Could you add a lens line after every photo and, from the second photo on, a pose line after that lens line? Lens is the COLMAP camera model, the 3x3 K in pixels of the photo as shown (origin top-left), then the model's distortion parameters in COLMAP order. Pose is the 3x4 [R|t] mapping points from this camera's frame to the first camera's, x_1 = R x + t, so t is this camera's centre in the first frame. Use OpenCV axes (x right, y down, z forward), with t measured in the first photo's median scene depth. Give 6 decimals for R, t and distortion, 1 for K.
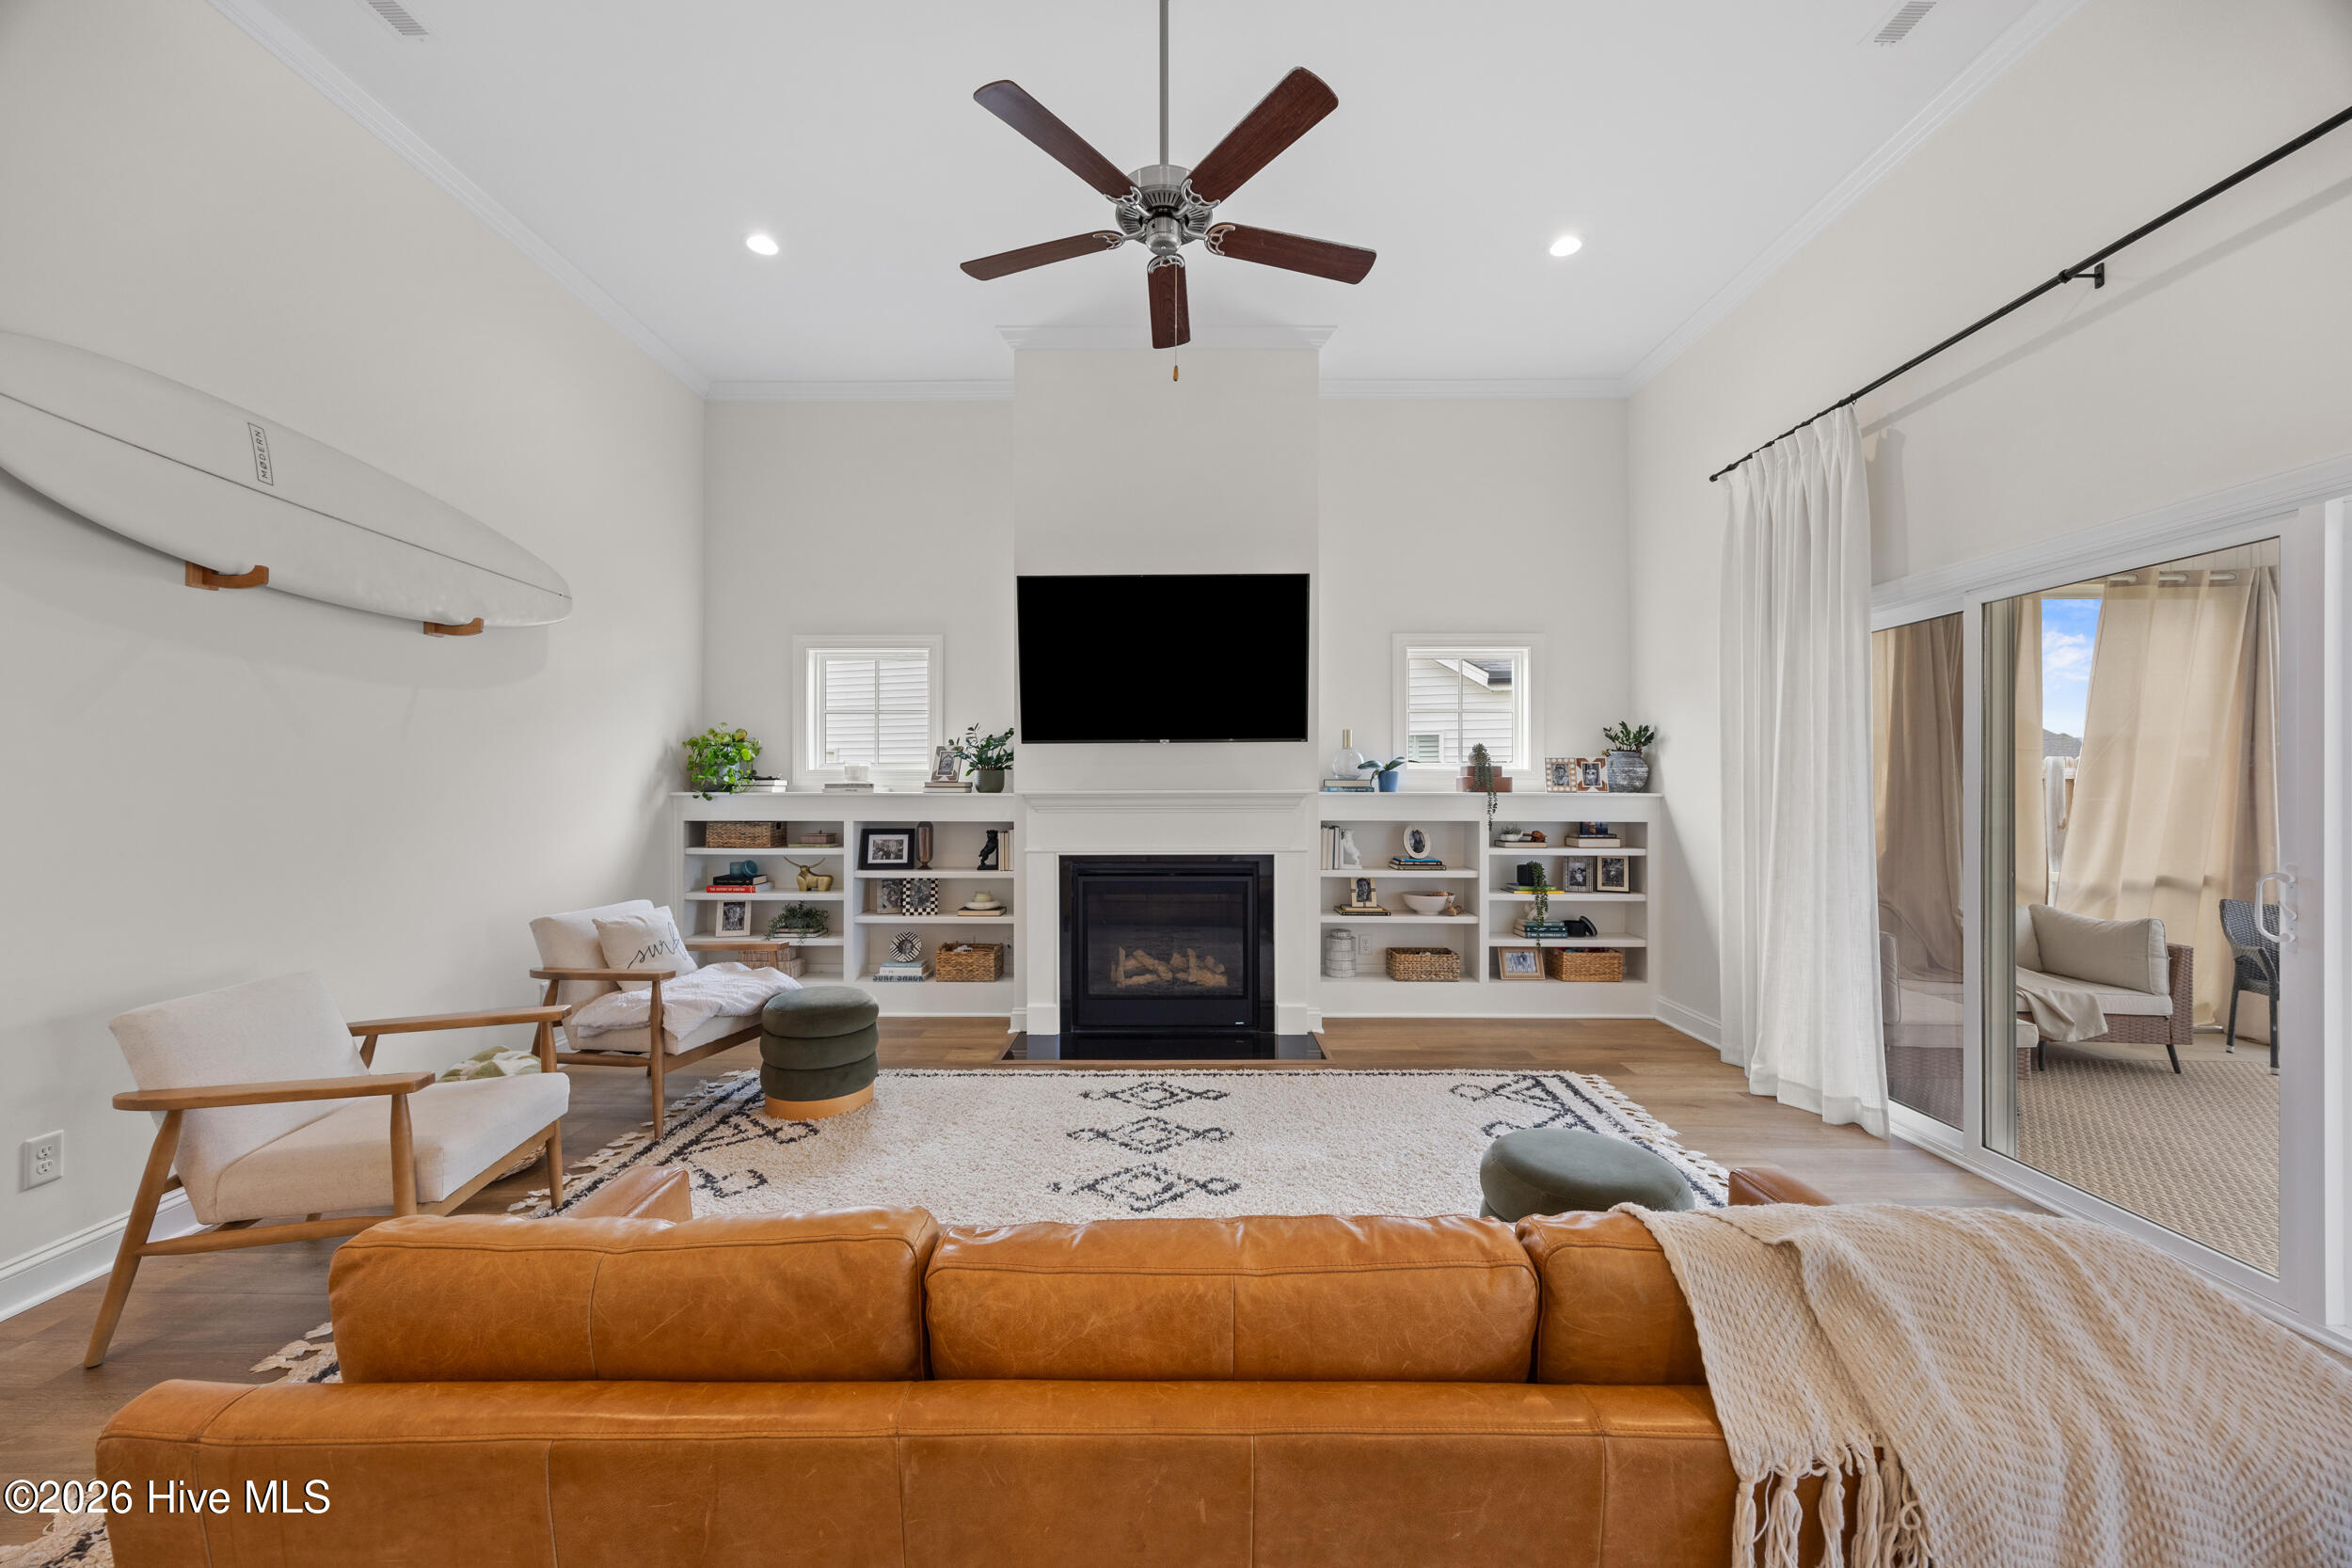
lens RADIAL K [[894.9, 0, 1170.7], [0, 894.9, 766.7], [0, 0, 1]] dist [-0.000139, 0.000091]
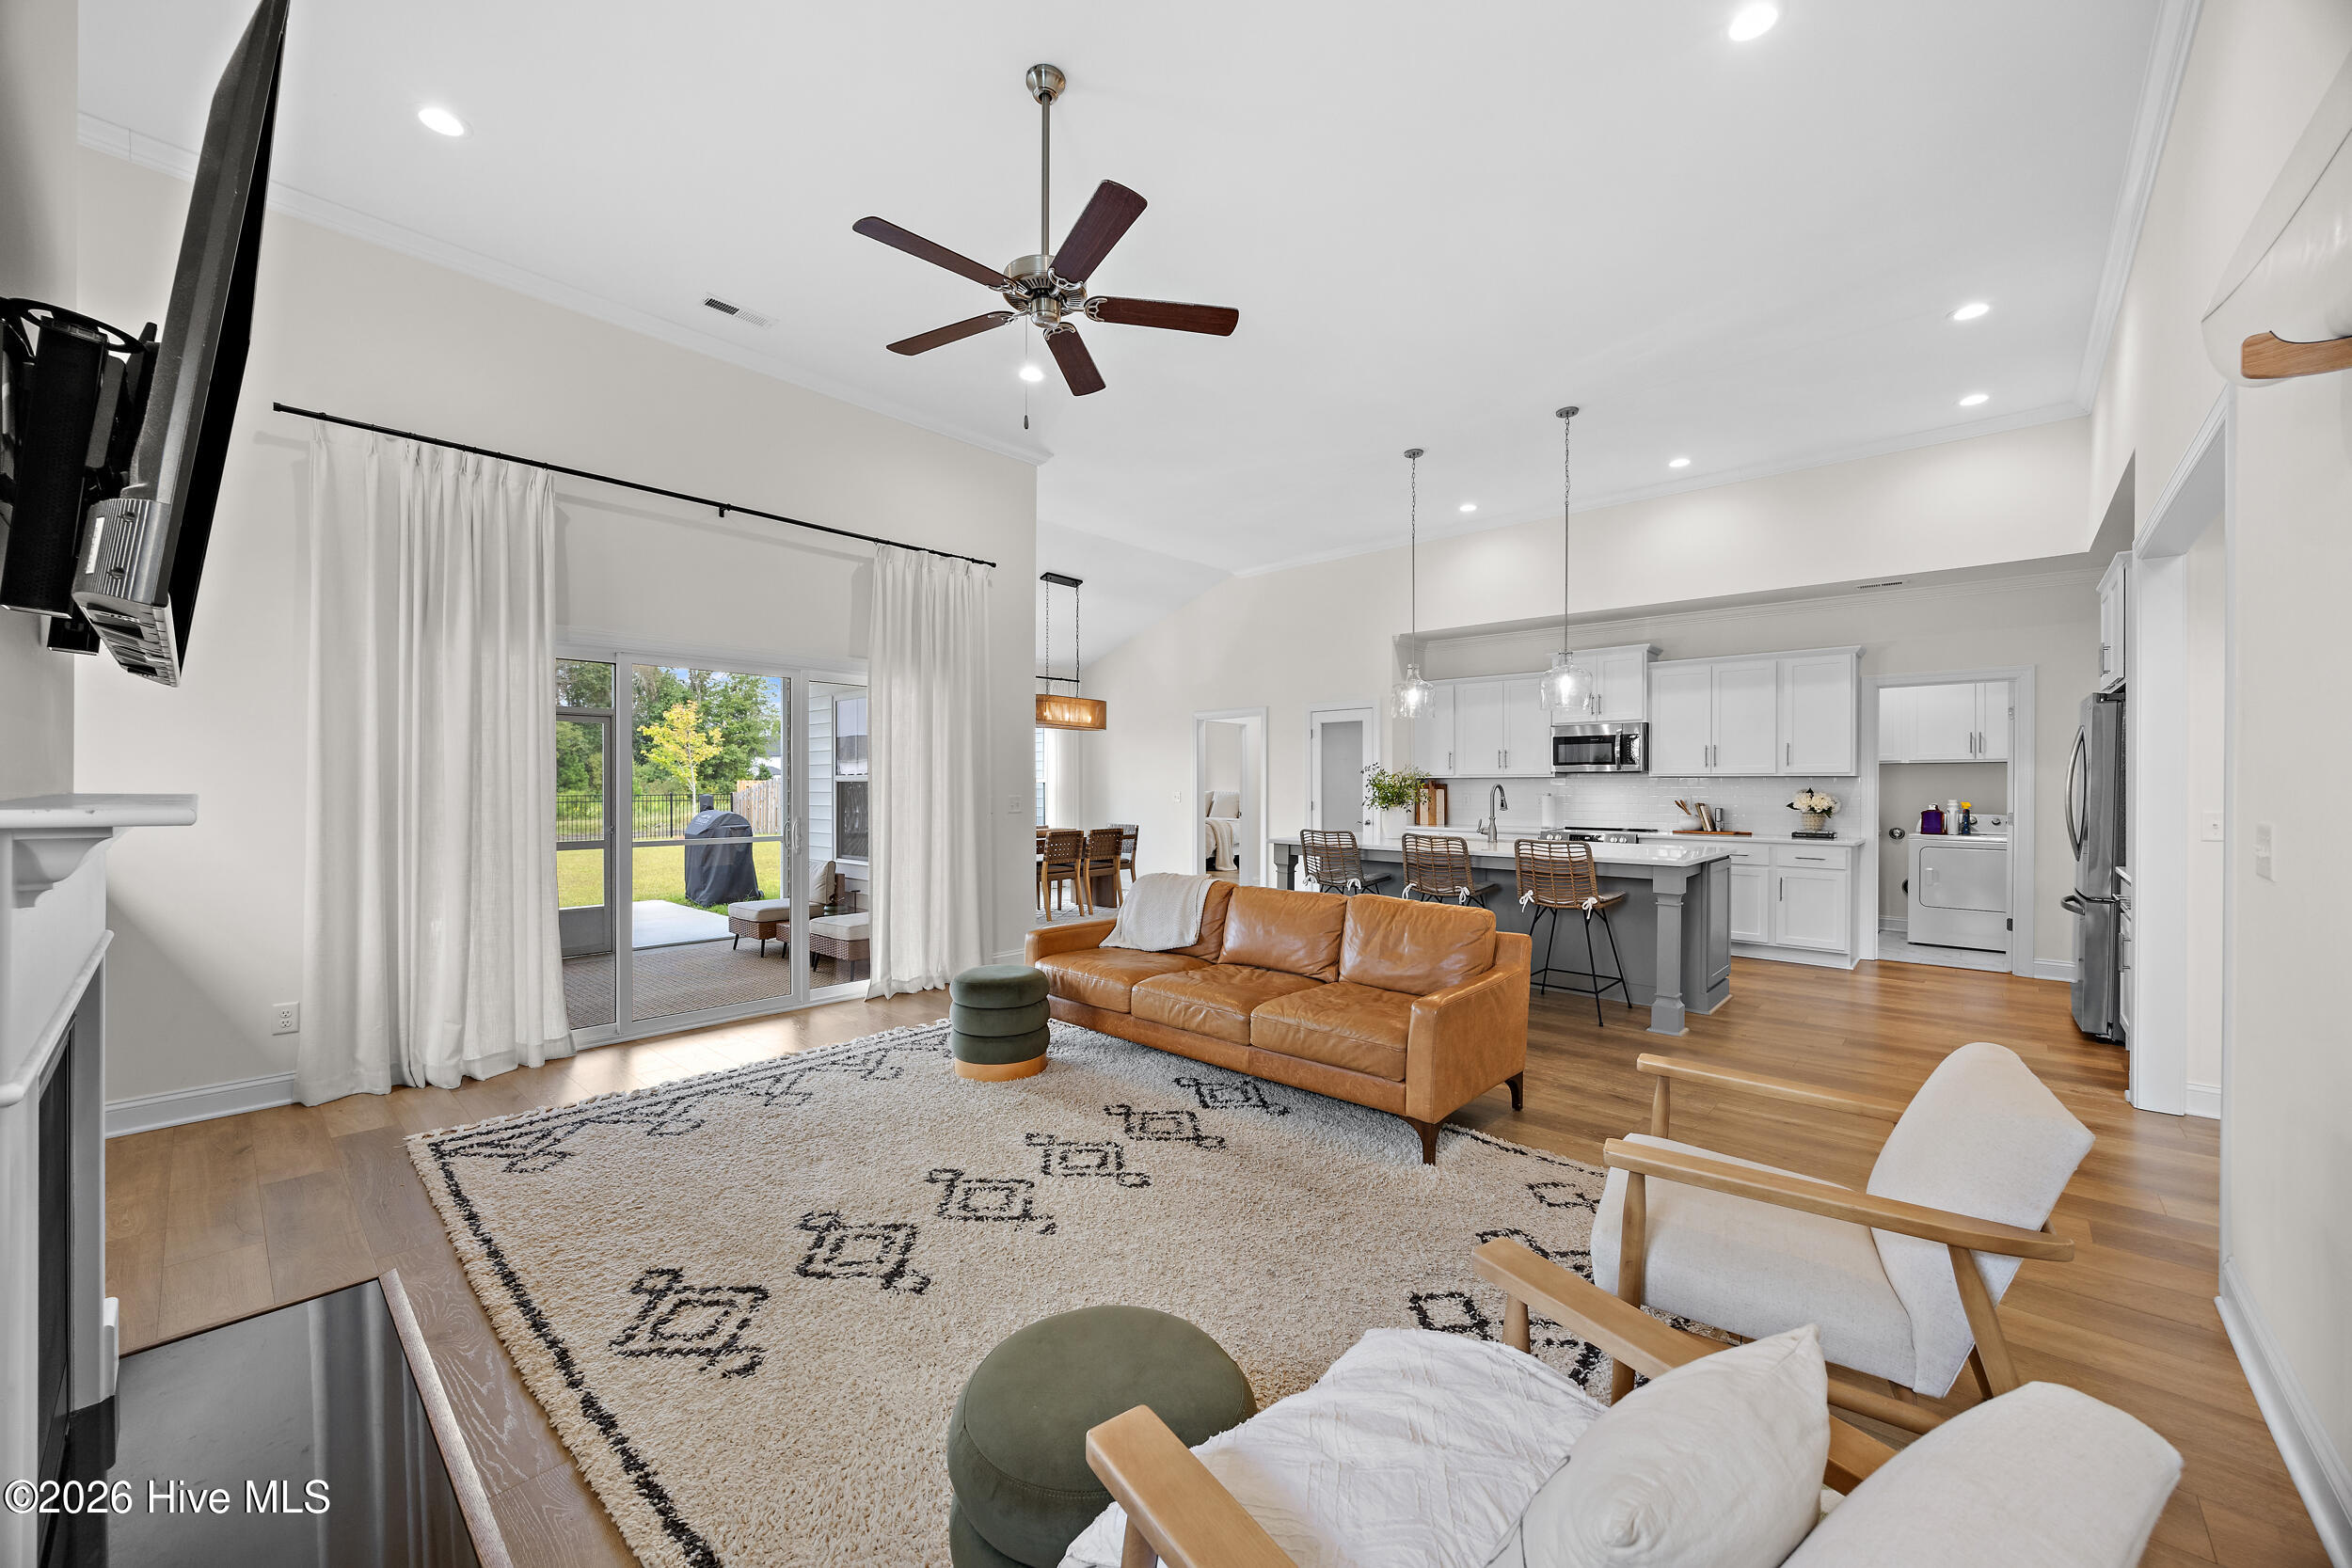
lens RADIAL K [[890.8, 0, 1176.0], [0, 890.8, 784.0], [0, 0, 1]] dist [-0.000096, 0.000238]
pose [[-0.749846, -0.001232, 0.661612, -0.476703], [-0.015242, 0.999765, -0.015413, 0.018130], [-0.661437, -0.021642, -0.749688, 0.927222]]
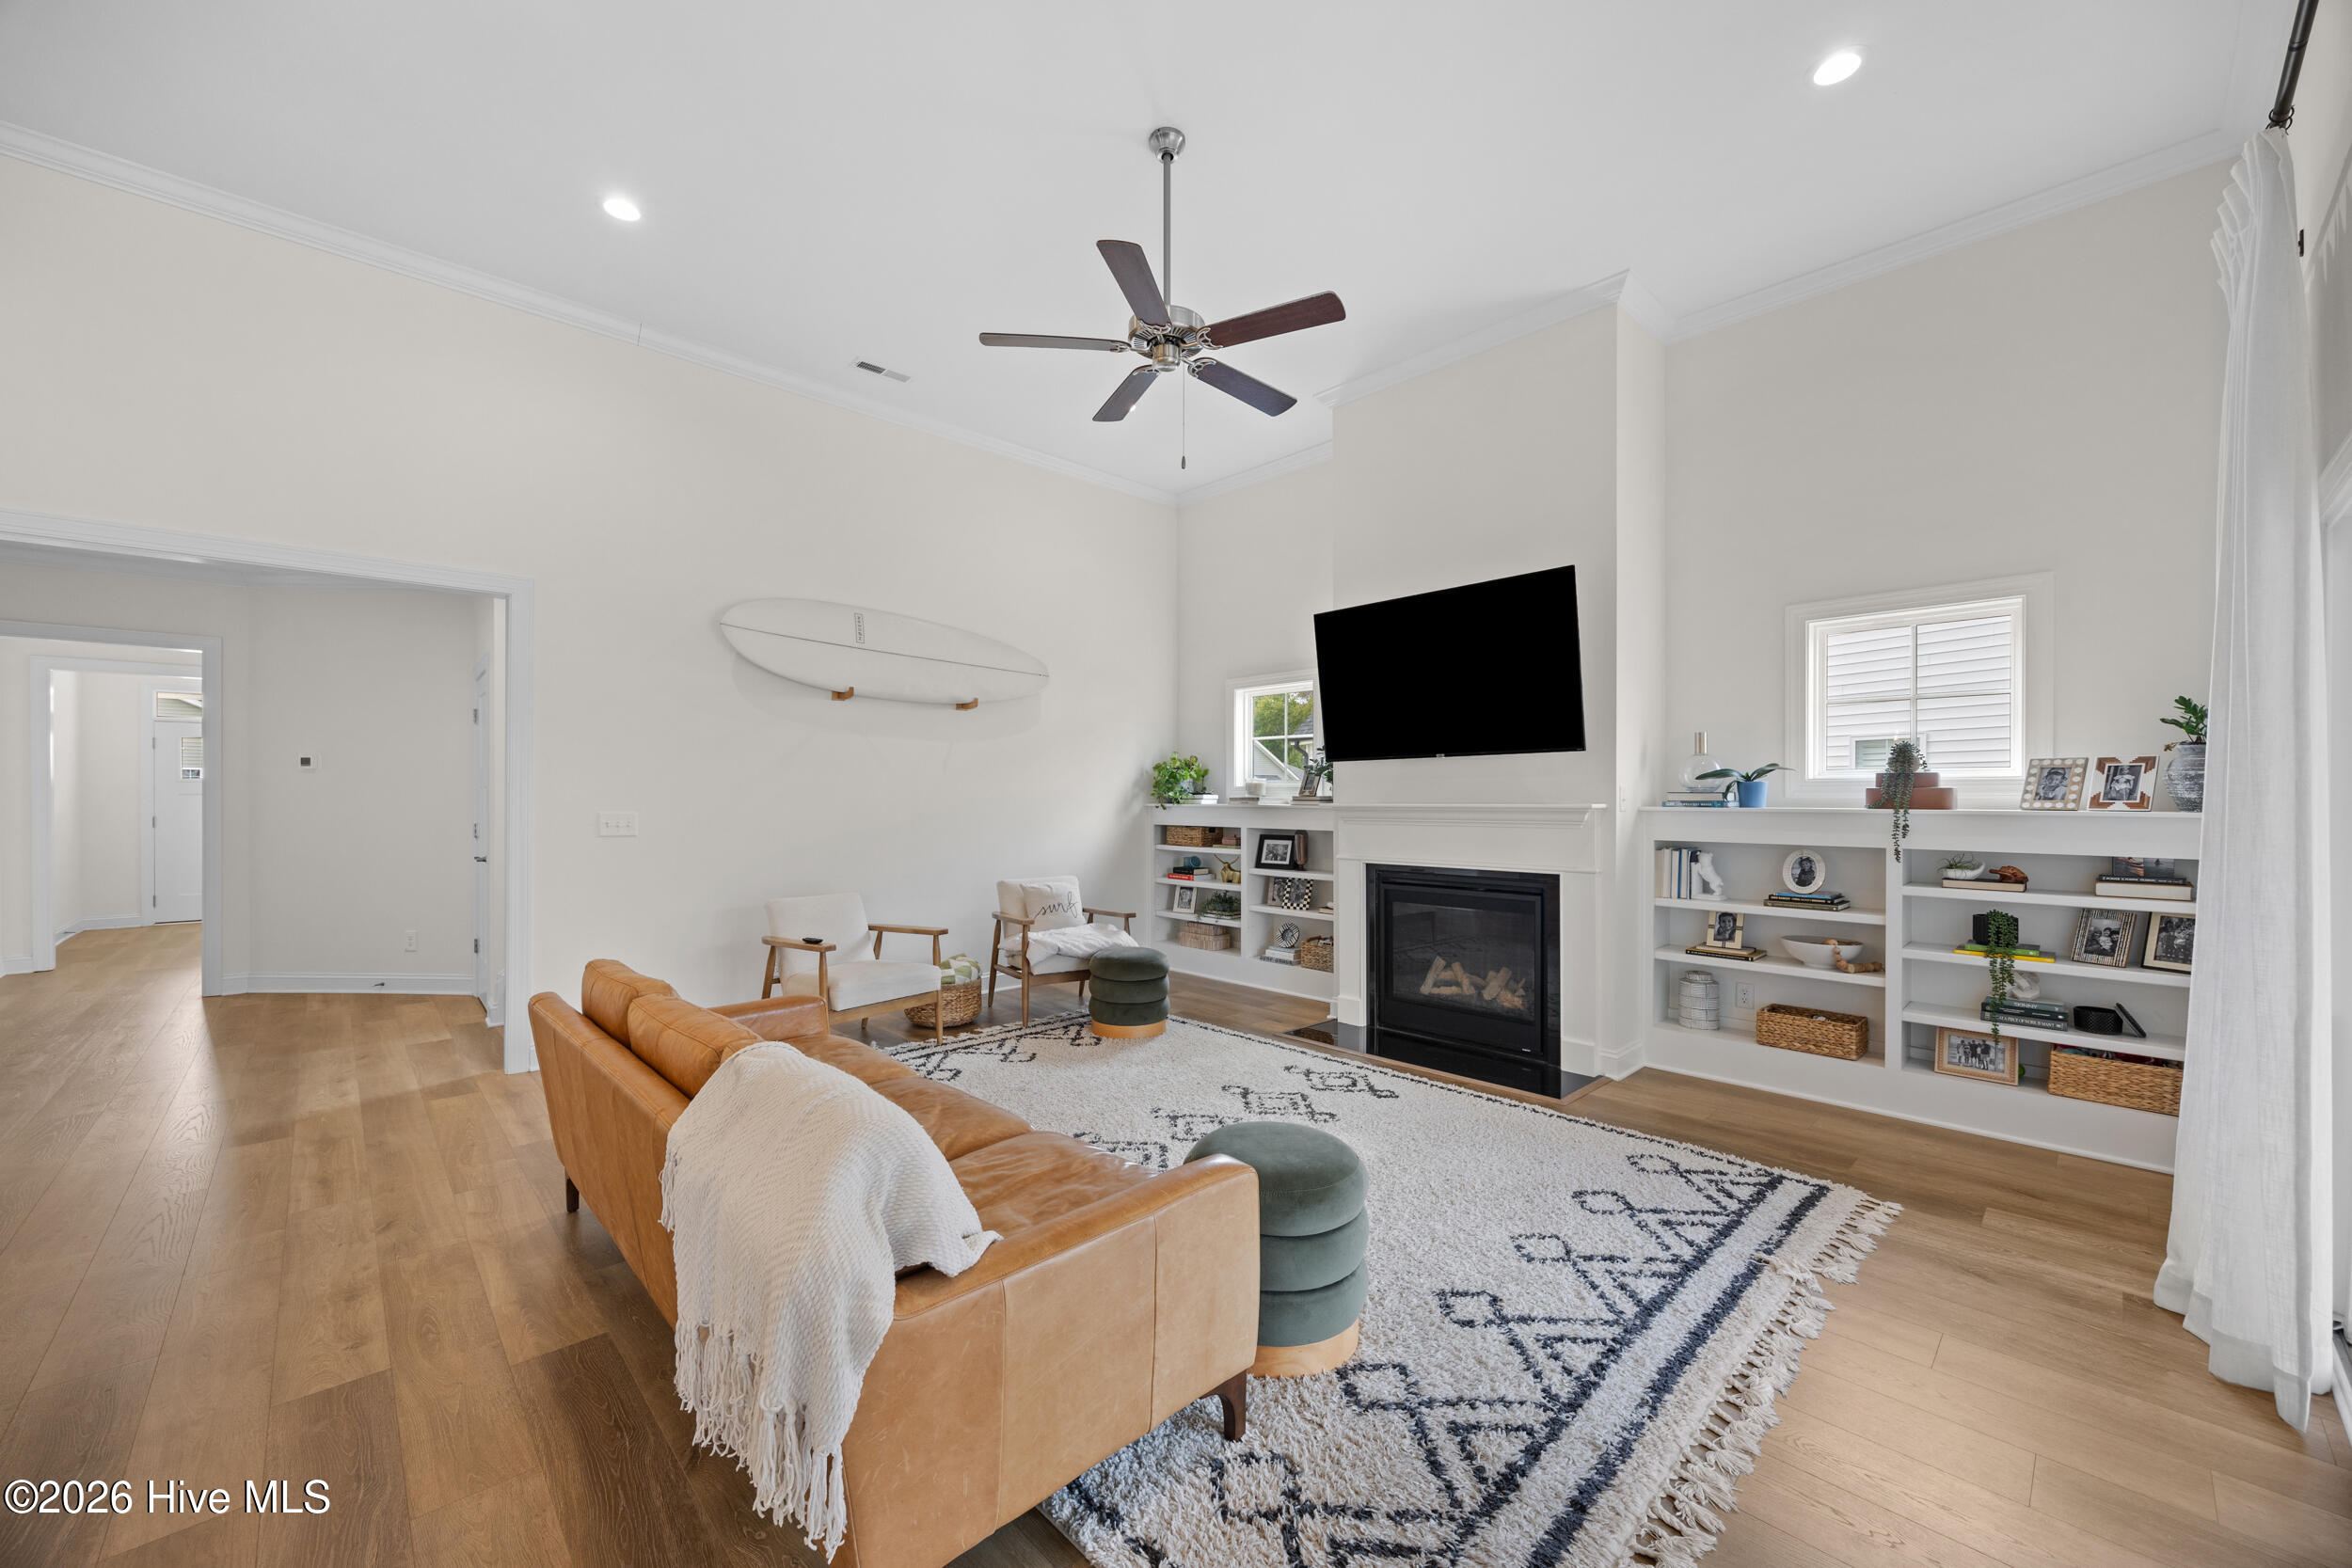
lens RADIAL K [[890.8, 0, 1176.0], [0, 890.8, 784.0], [0, 0, 1]] dist [-0.000096, 0.000238]
pose [[0.699341, -0.010988, -0.714704, 0.469649], [0.012961, 0.999912, -0.002690, 0.002682], [0.714671, -0.007382, 0.699422, 0.074917]]
